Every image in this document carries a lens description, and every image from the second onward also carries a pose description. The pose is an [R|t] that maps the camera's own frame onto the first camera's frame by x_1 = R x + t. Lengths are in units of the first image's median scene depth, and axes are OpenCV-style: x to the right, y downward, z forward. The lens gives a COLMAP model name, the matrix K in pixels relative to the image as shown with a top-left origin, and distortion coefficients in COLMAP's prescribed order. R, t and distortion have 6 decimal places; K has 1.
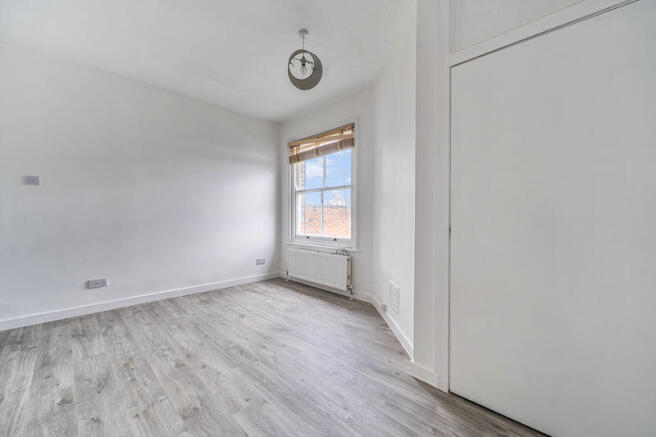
lens RADIAL K [[237.8, 0, 328.0], [0, 237.8, 218.5], [0, 0, 1]] dist [-0.013060, 0.000201]
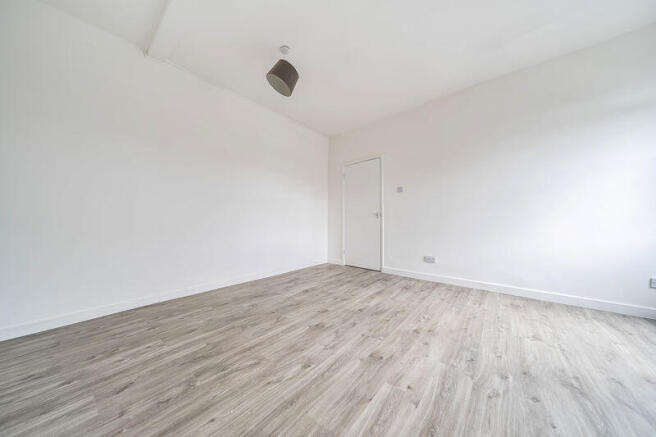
lens RADIAL K [[223.0, 0, 324.2], [0, 223.0, 217.2], [0, 0, 1]] dist [-0.005782, 0.000255]
pose [[0.046933, -0.026185, -0.998555, 0.349788], [-0.008781, 0.999607, -0.026625, 0.096021], [0.998859, 0.010017, 0.046685, 0.427533]]
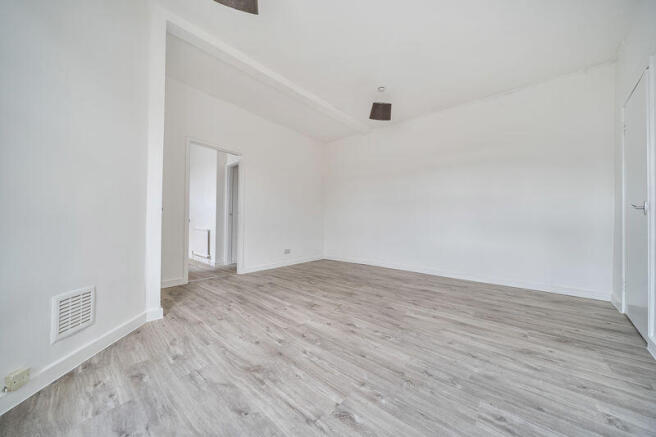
lens RADIAL K [[223.0, 0, 324.2], [0, 223.0, 217.2], [0, 0, 1]] dist [-0.005782, 0.000255]
pose [[-0.999770, -0.017441, -0.012465, -0.400729], [-0.017371, 0.999833, -0.005688, 0.081166], [0.012562, -0.005470, -0.999906, 1.771841]]
